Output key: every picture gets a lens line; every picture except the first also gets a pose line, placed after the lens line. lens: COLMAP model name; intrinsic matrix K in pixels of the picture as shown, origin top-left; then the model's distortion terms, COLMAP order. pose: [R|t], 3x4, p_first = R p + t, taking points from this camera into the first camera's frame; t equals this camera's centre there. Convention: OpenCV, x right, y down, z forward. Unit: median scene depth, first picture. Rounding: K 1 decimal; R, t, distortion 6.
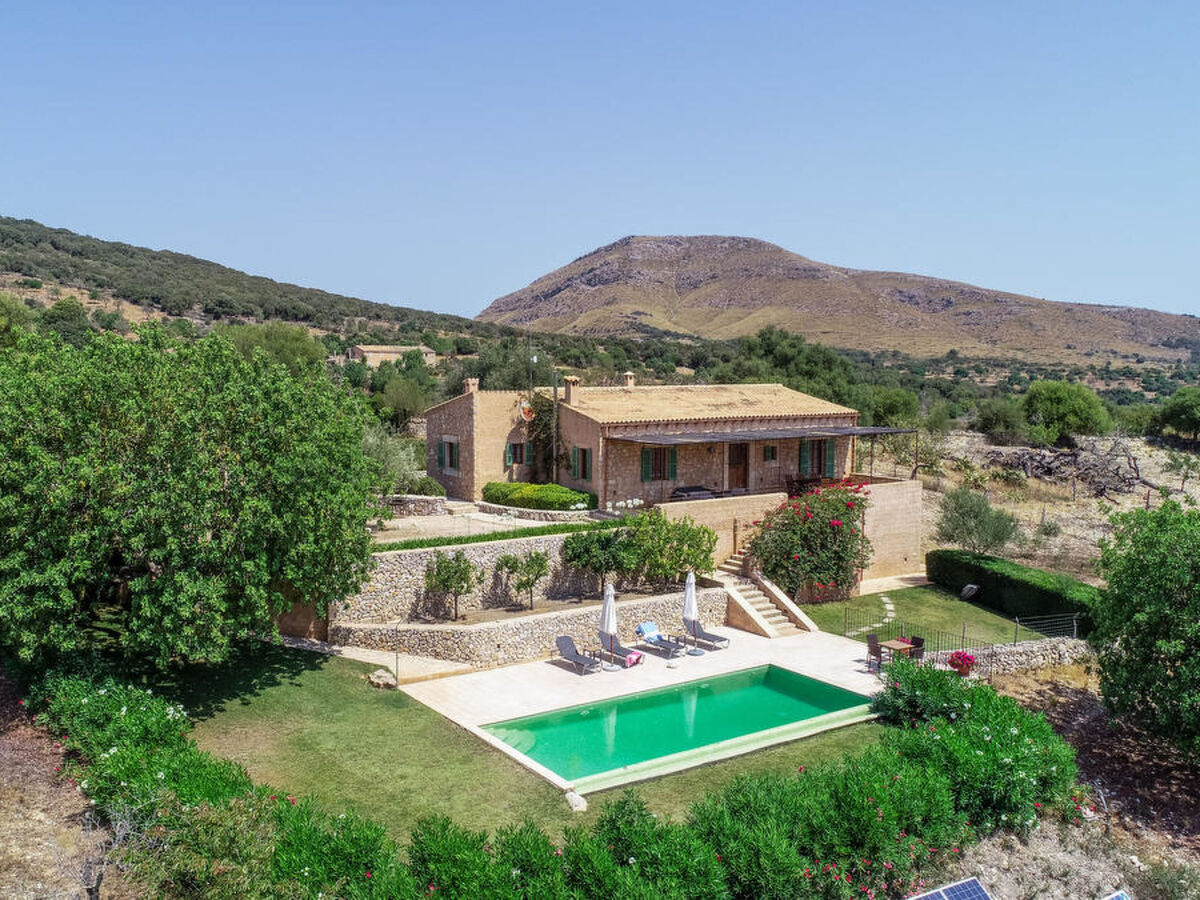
lens RADIAL K [[1066.4, 0, 600.9], [0, 1066.4, 448.2], [0, 0, 1]] dist [0.002690, -0.008190]
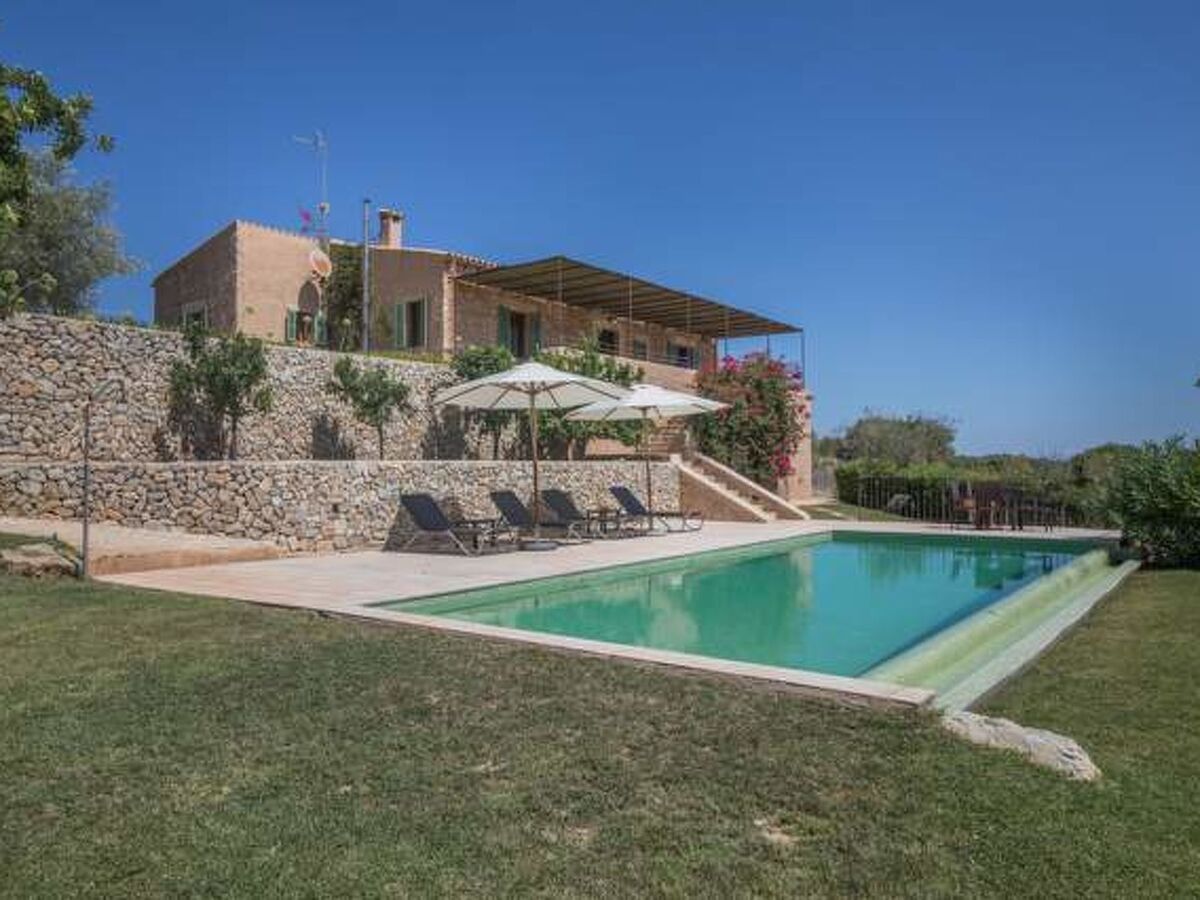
lens RADIAL K [[870.6, 0, 597.1], [0, 870.6, 451.4], [0, 0, 1]] dist [-0.011434, 0.003564]
pose [[0.948943, -0.003651, 0.315427, -0.090905], [0.035266, 0.994892, -0.094580, 0.170306], [-0.313470, 0.100875, 0.944225, 0.511201]]
